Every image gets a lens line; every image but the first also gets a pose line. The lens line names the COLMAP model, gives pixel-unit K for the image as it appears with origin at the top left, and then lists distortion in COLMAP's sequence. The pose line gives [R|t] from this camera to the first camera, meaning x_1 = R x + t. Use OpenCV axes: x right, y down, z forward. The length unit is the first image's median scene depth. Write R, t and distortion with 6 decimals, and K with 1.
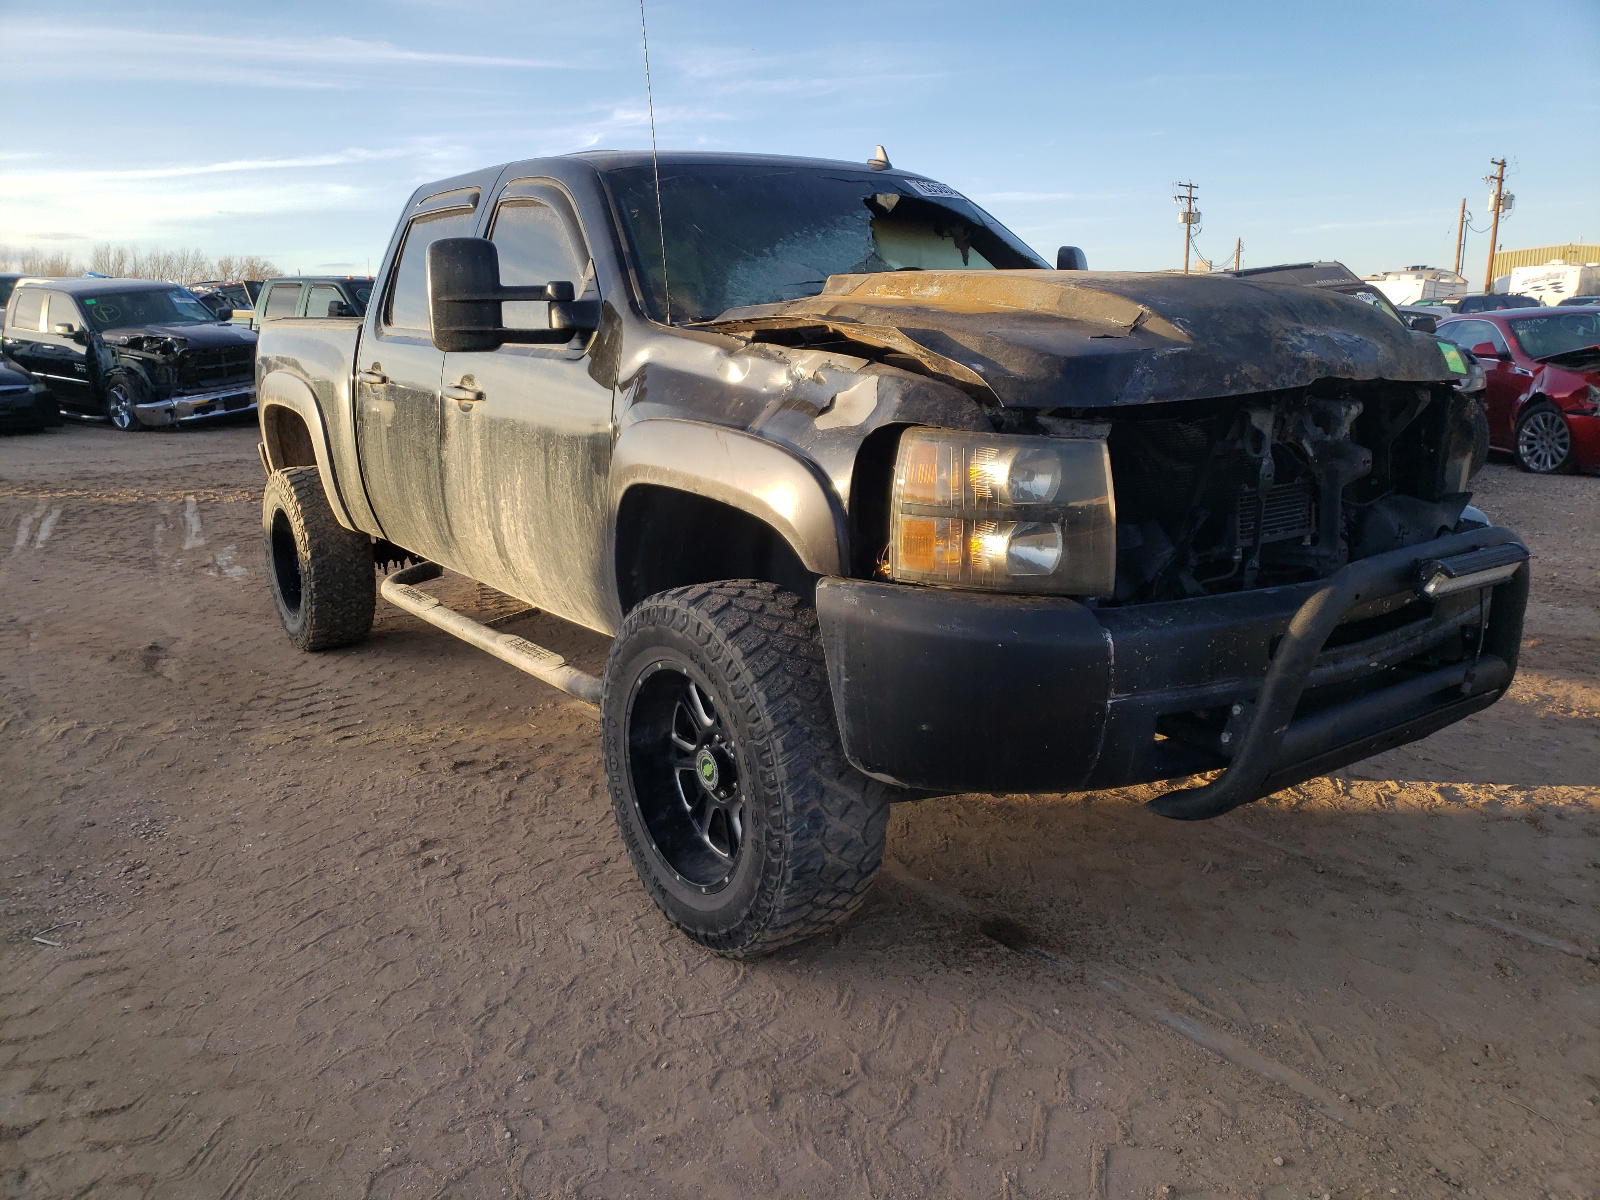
lens RADIAL K [[1236.0, 0, 784.3], [0, 1236.0, 604.3], [0, 0, 1]] dist [0.078238, -0.052812]
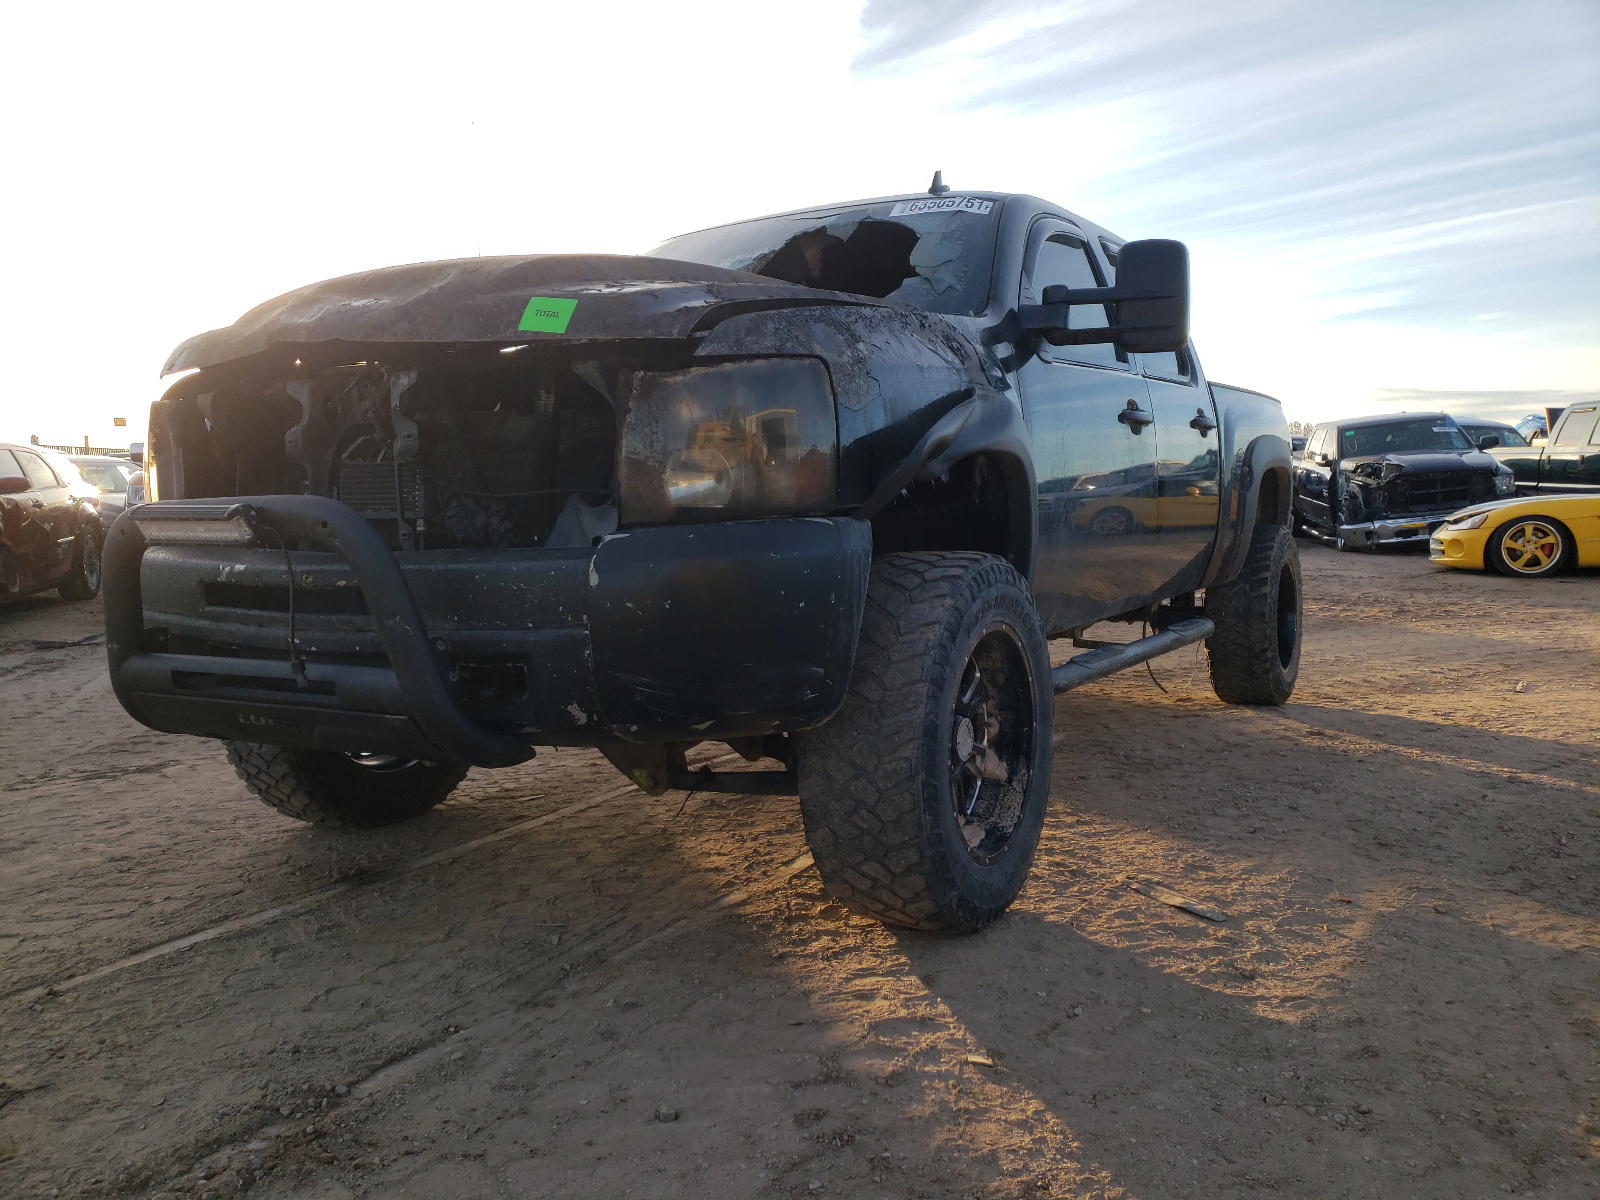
lens RADIAL K [[1236.0, 0, 784.3], [0, 1236.0, 604.3], [0, 0, 1]] dist [0.078238, -0.052812]
pose [[0.407332, 0.091691, -0.908666, 1.241847], [-0.200991, 0.979554, 0.008745, -0.051249], [0.890889, 0.179071, 0.417433, 0.790757]]
